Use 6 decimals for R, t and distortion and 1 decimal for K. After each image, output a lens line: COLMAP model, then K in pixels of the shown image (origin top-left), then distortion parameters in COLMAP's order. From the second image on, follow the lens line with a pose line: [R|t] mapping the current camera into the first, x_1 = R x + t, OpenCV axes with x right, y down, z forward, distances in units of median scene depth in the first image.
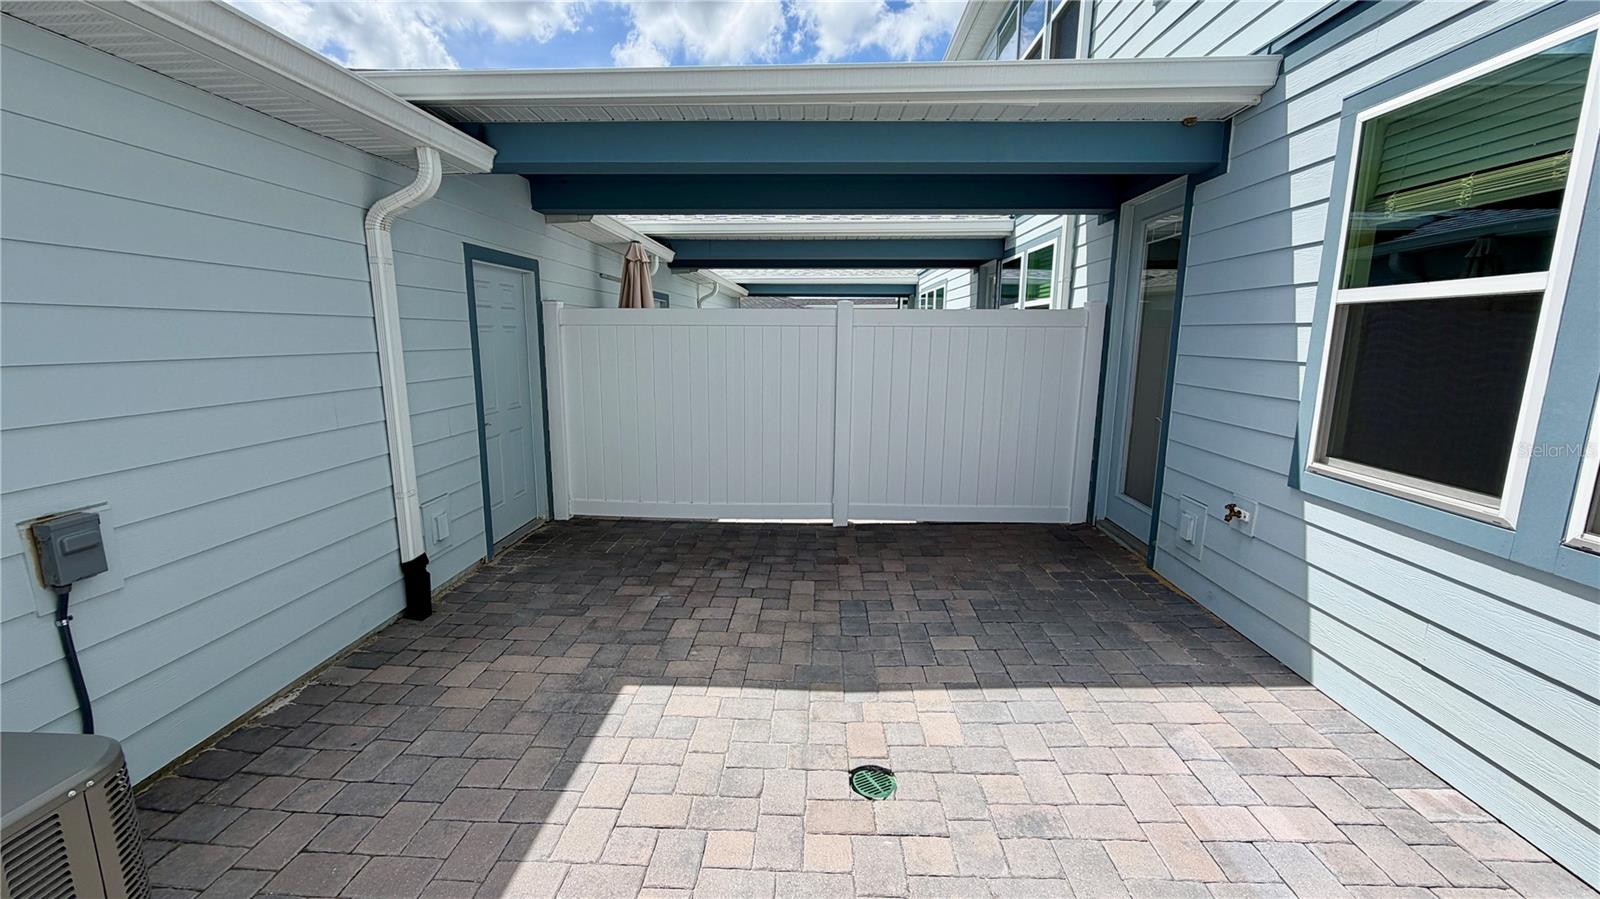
lens RADIAL K [[639.4, 0, 795.4], [0, 639.4, 447.9], [0, 0, 1]] dist [0.000094, 0.000476]
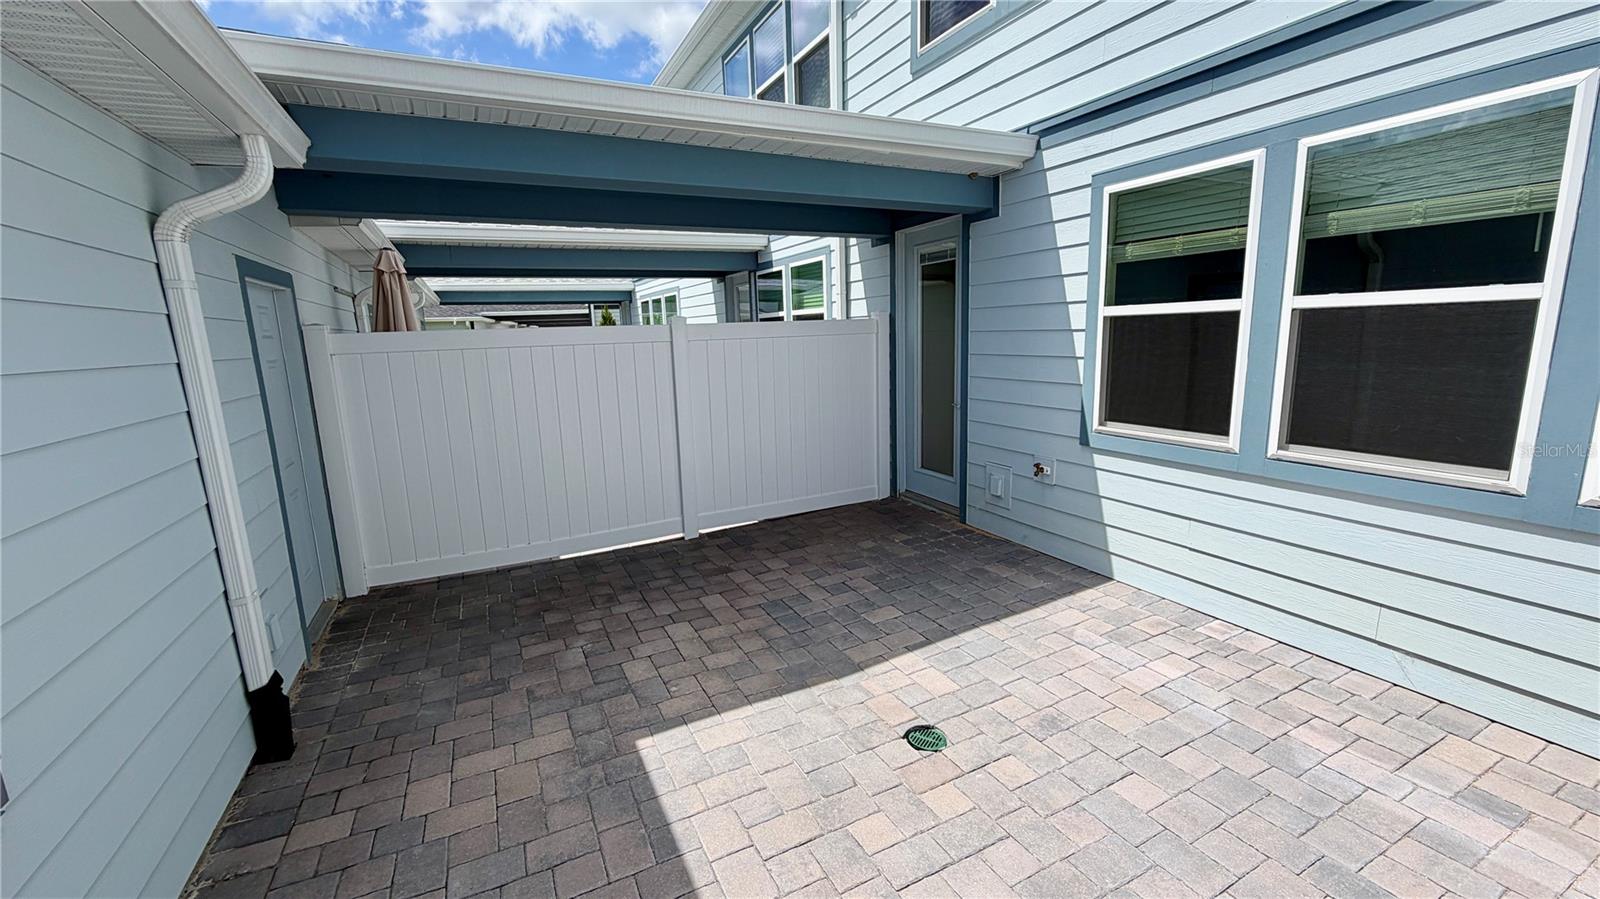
lens RADIAL K [[640.6, 0, 795.0], [0, 640.6, 446.6], [0, 0, 1]] dist [0.003799, 0.000256]
pose [[0.874629, -0.120312, 0.469627, -0.423795], [0.122546, 0.992124, 0.025940, -0.047747], [-0.469049, 0.034863, 0.882484, 0.045791]]
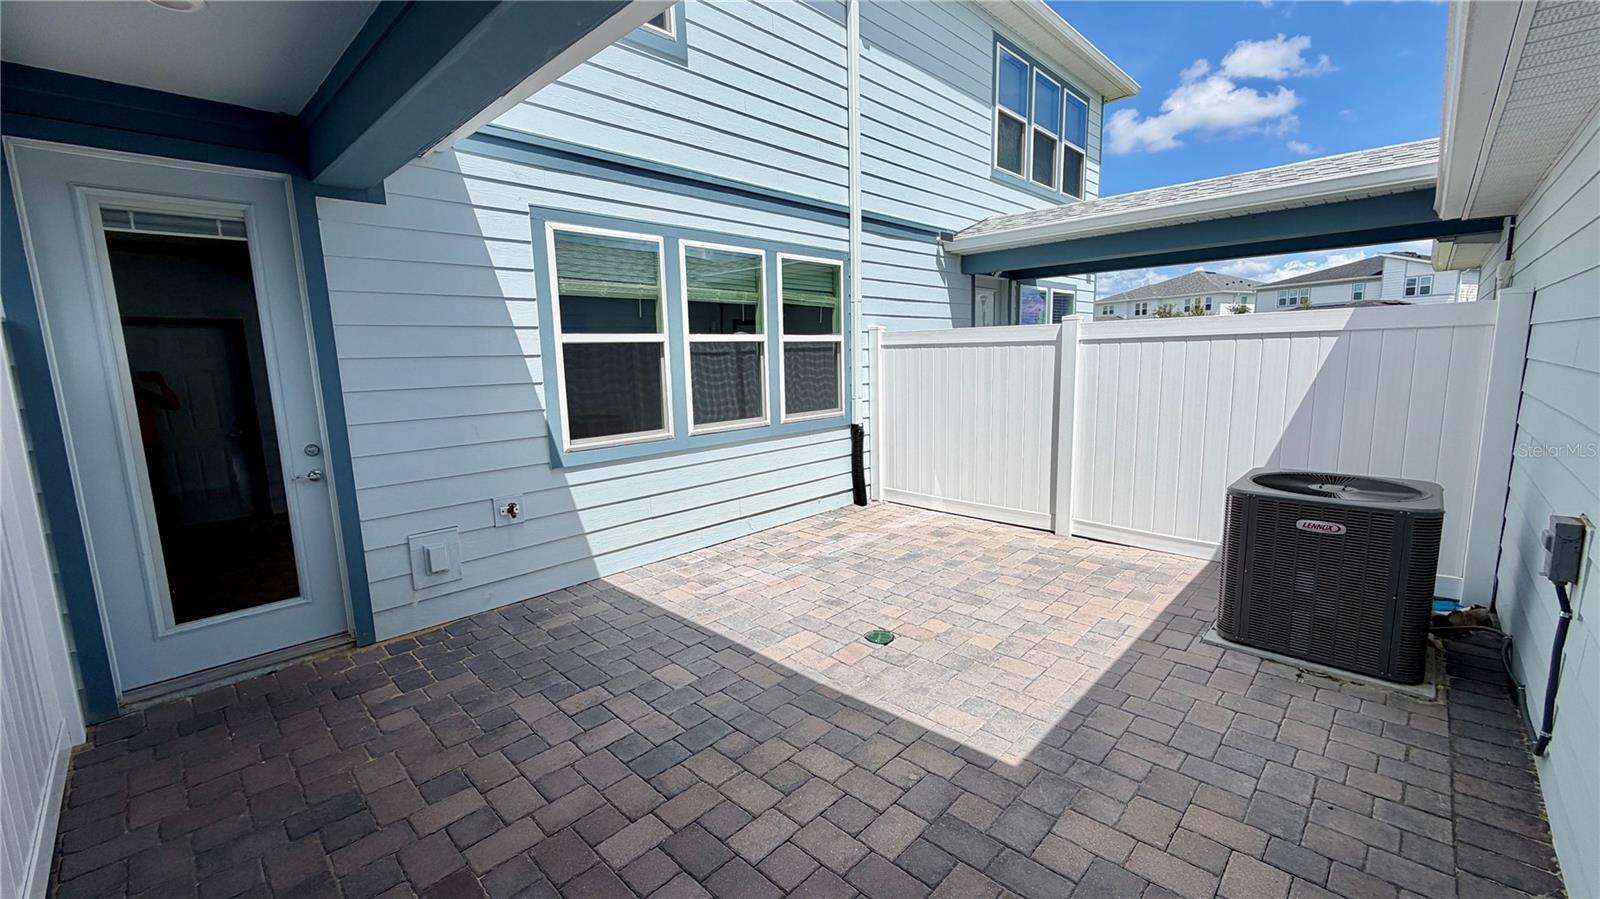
lens RADIAL K [[639.4, 0, 795.4], [0, 639.4, 447.9], [0, 0, 1]] dist [0.000094, 0.000476]
pose [[-0.746200, -0.083626, 0.660449, -0.539534], [0.138768, 0.950748, 0.277169, -0.289520], [-0.651099, 0.298472, -0.697843, 1.554608]]
